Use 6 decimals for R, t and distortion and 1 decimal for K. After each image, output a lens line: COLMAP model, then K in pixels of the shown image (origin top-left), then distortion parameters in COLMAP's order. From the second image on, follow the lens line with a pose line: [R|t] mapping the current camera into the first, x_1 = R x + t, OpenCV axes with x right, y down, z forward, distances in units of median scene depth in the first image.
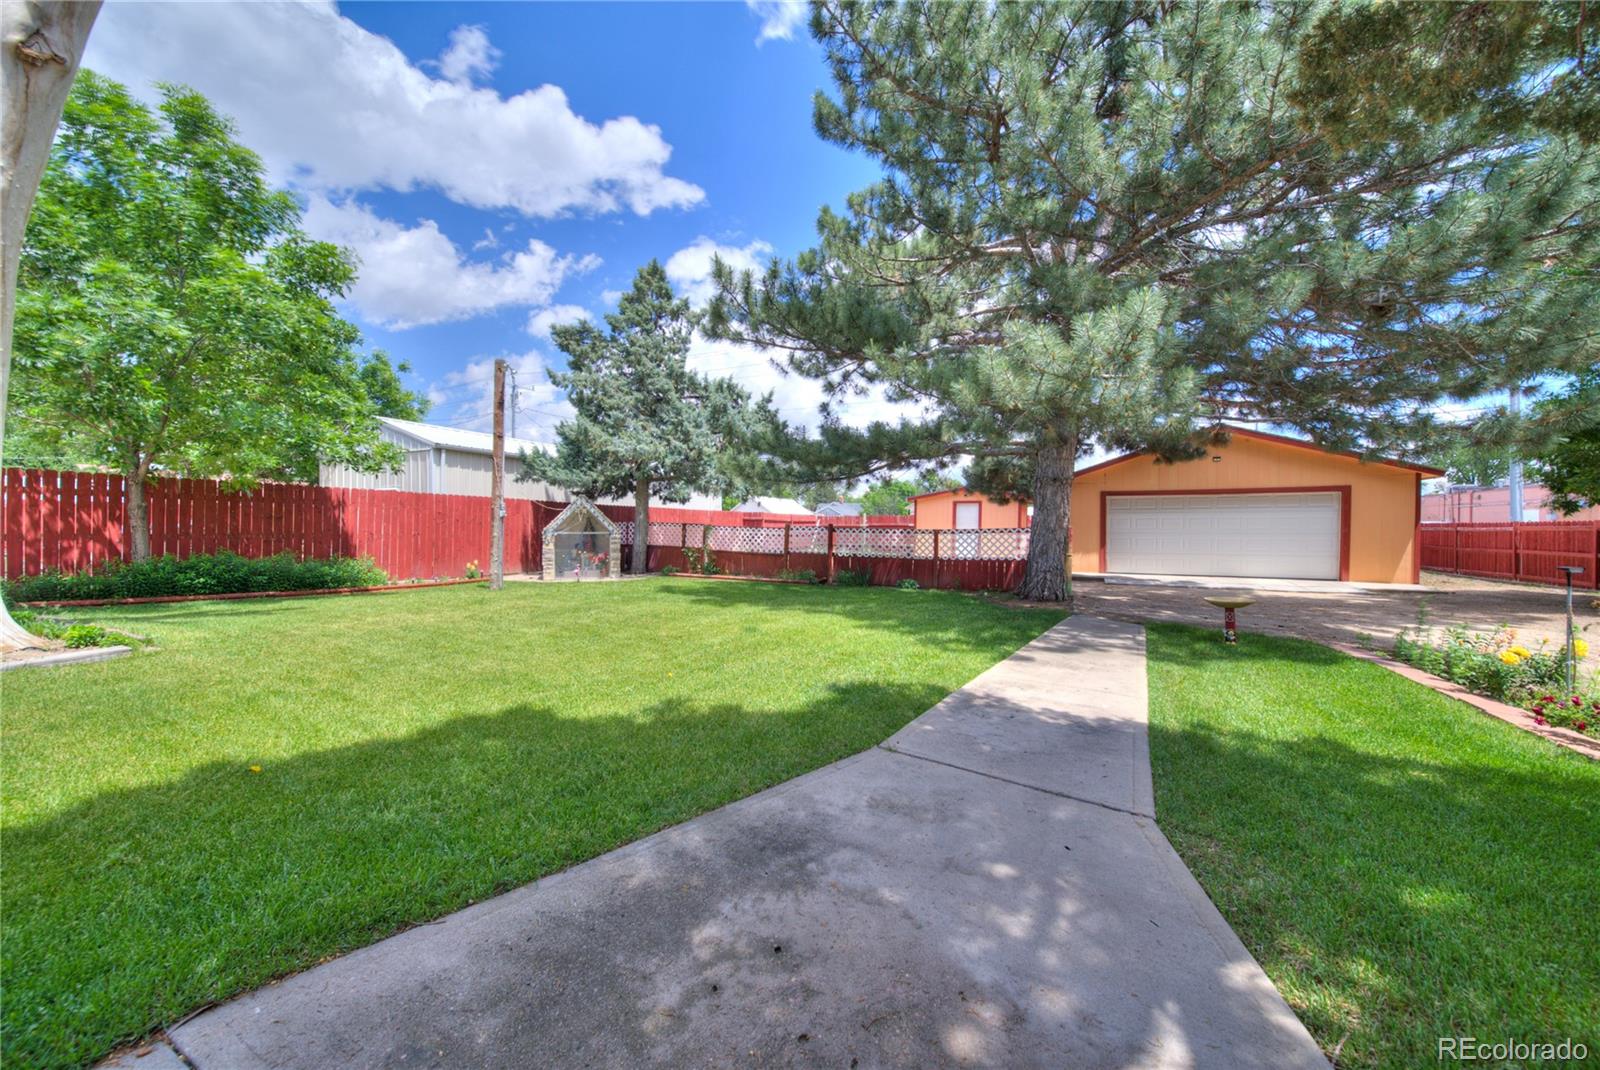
lens RADIAL K [[569.4, 0, 801.8], [0, 569.4, 527.9], [0, 0, 1]] dist [-0.000243, -0.000657]
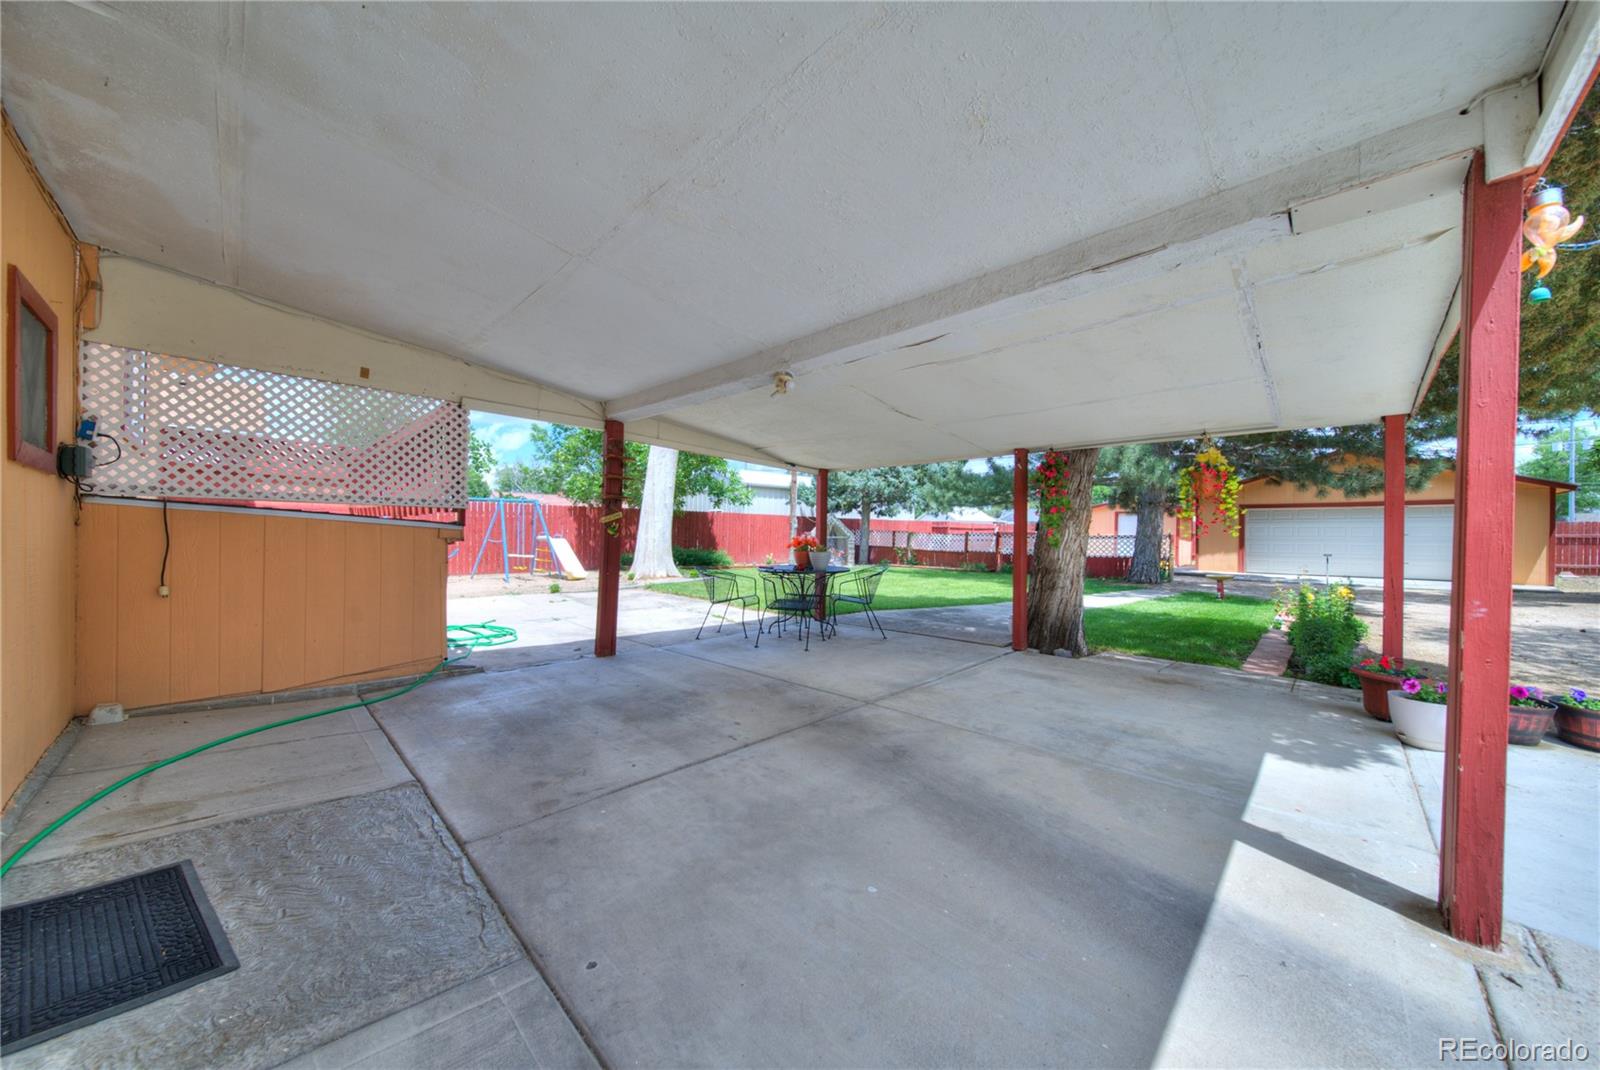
lens RADIAL K [[569.4, 0, 791.2], [0, 569.4, 529.5], [0, 0, 1]] dist [-0.000243, -0.000657]
pose [[0.944735, 0.000875, -0.327835, 0.026721], [-0.002885, 0.999980, -0.005642, -0.002792], [0.327823, 0.006276, 0.944718, -0.509163]]
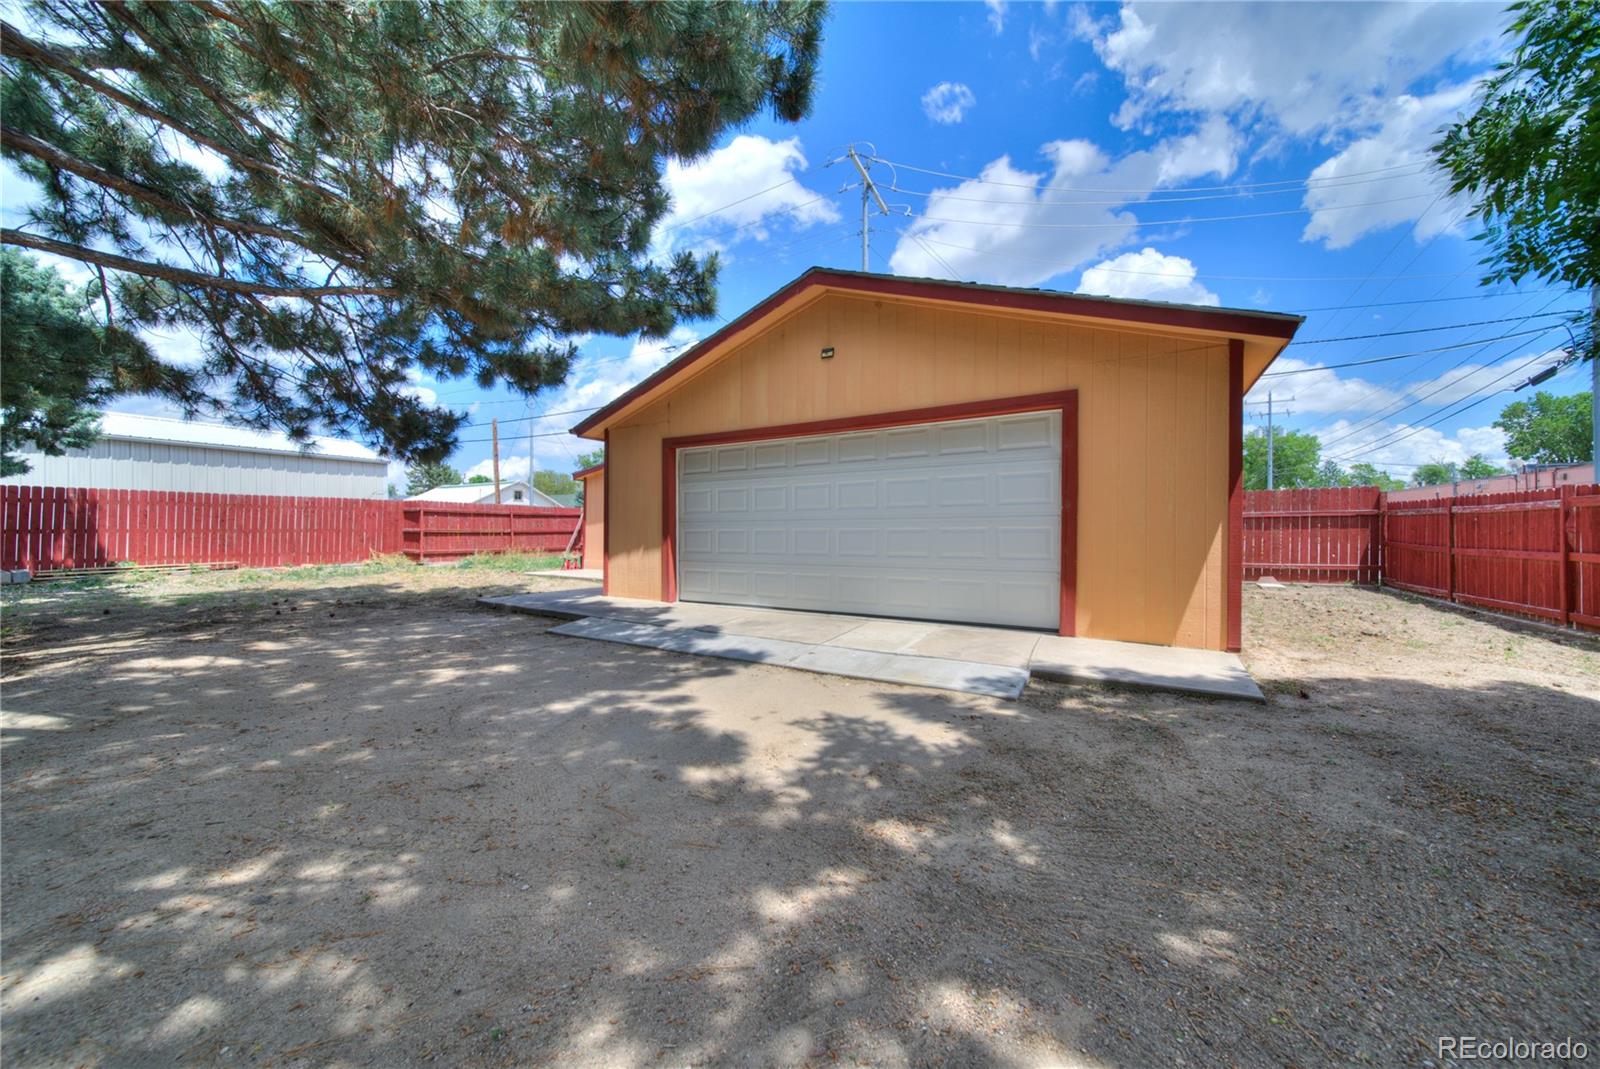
lens RADIAL K [[569.4, 0, 799.6], [0, 569.4, 528.8], [0, 0, 1]] dist [-0.000243, -0.000657]
pose [[0.996661, -0.005063, -0.081489, 0.767432], [0.004574, 0.999970, -0.006190, 0.021740], [0.081518, 0.005797, 0.996655, 0.567076]]
